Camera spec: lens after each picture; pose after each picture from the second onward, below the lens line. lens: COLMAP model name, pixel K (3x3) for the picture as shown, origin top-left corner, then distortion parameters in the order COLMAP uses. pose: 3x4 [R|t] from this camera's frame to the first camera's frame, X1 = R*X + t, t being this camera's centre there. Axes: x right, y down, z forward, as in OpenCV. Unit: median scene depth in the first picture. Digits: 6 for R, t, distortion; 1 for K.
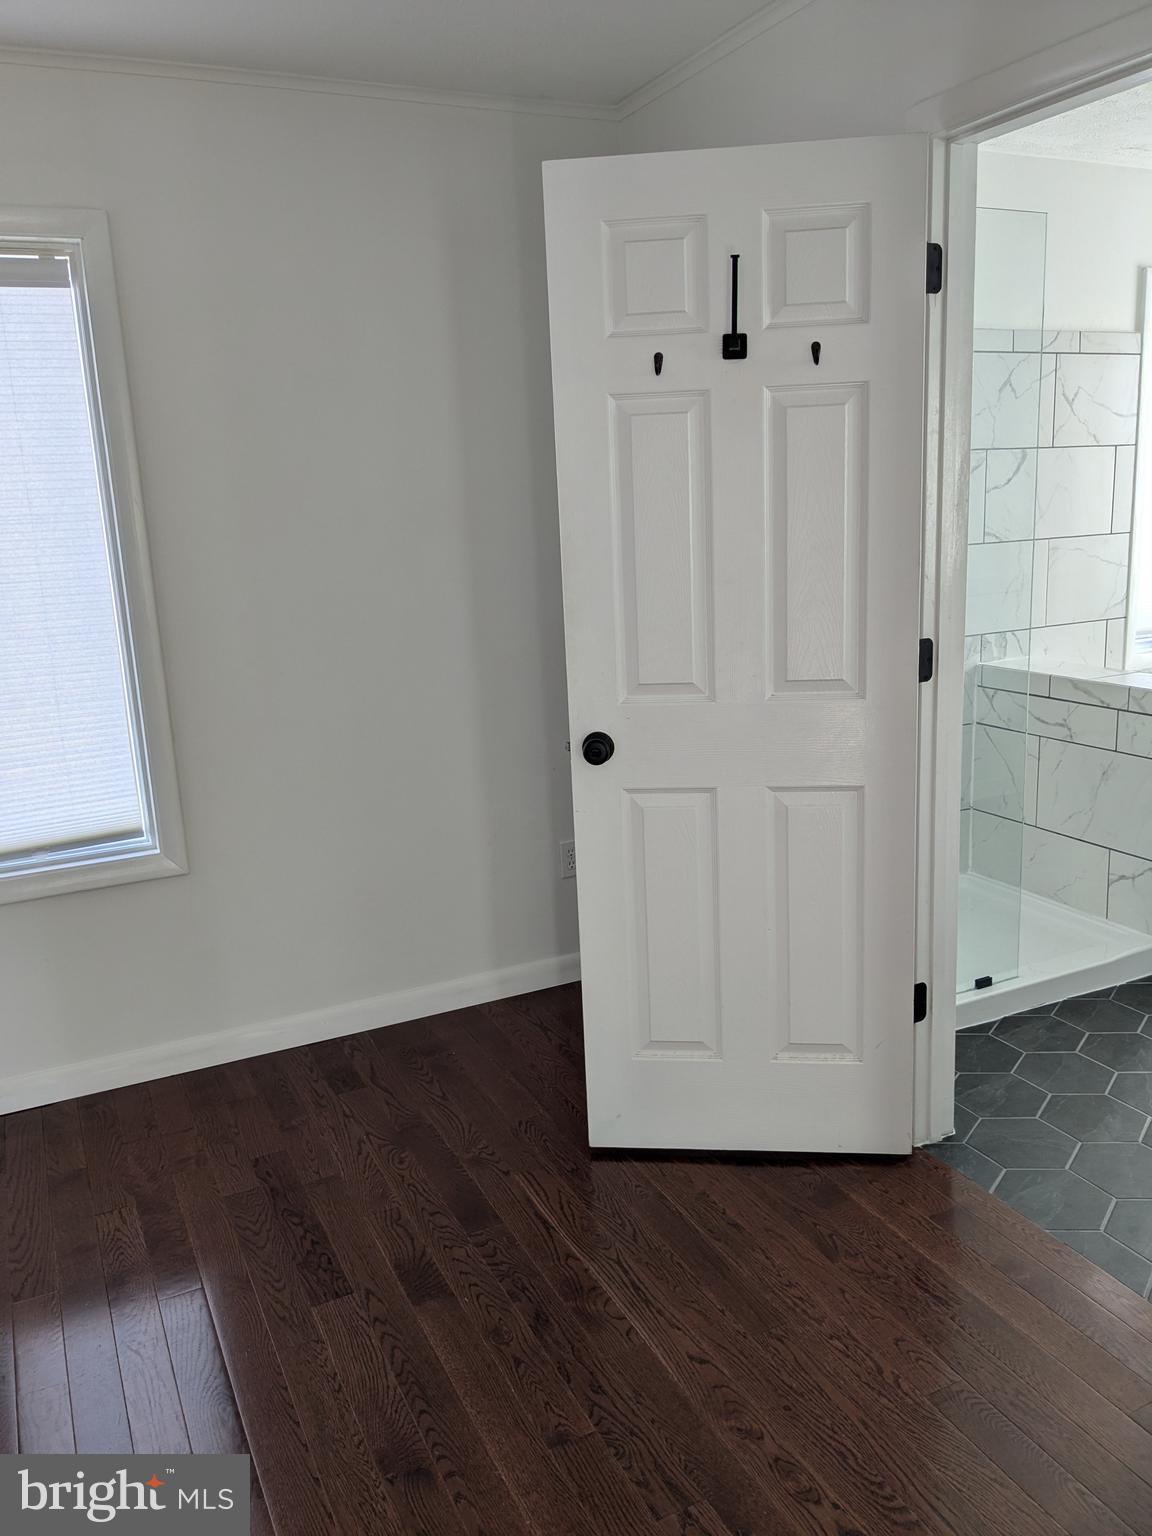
lens RADIAL K [[1207.8, 0, 574.4], [0, 1207.8, 763.7], [0, 0, 1]] dist [0.039834, -0.056303]
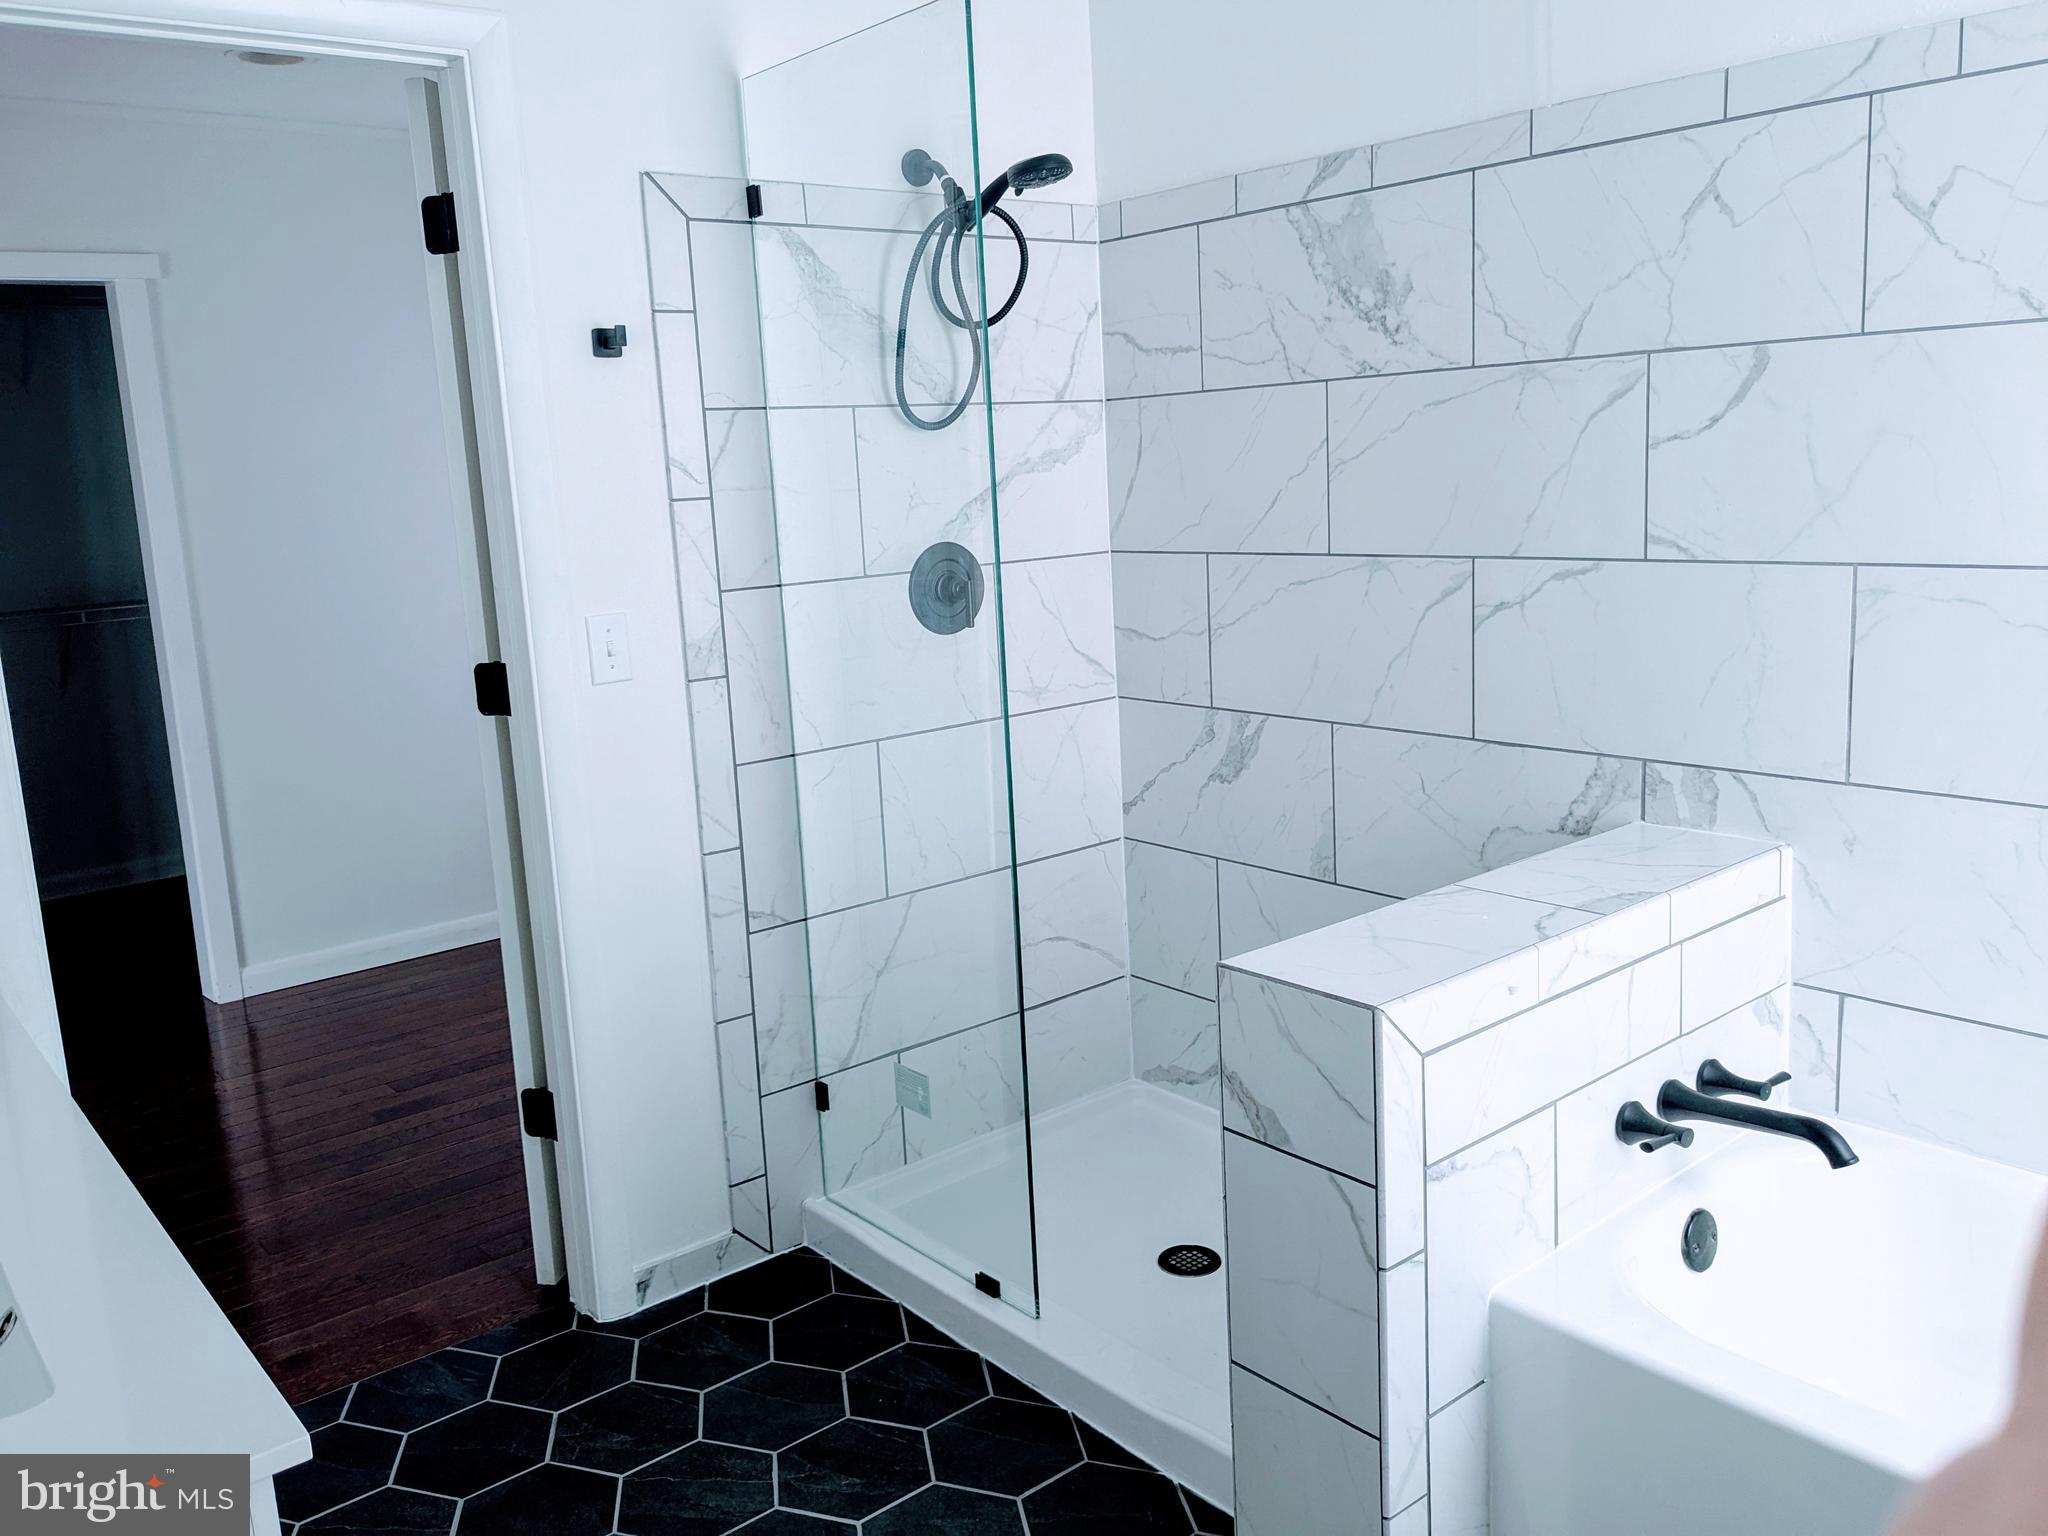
lens RADIAL K [[1610.4, 0, 1025.5], [0, 1610.4, 753.9], [0, 0, 1]] dist [0.039834, -0.056303]
pose [[0.266504, 0.196814, -0.943525, 1.177369], [-0.176886, 0.972290, 0.152852, -0.224272], [0.947463, 0.126161, 0.293933, 0.847515]]
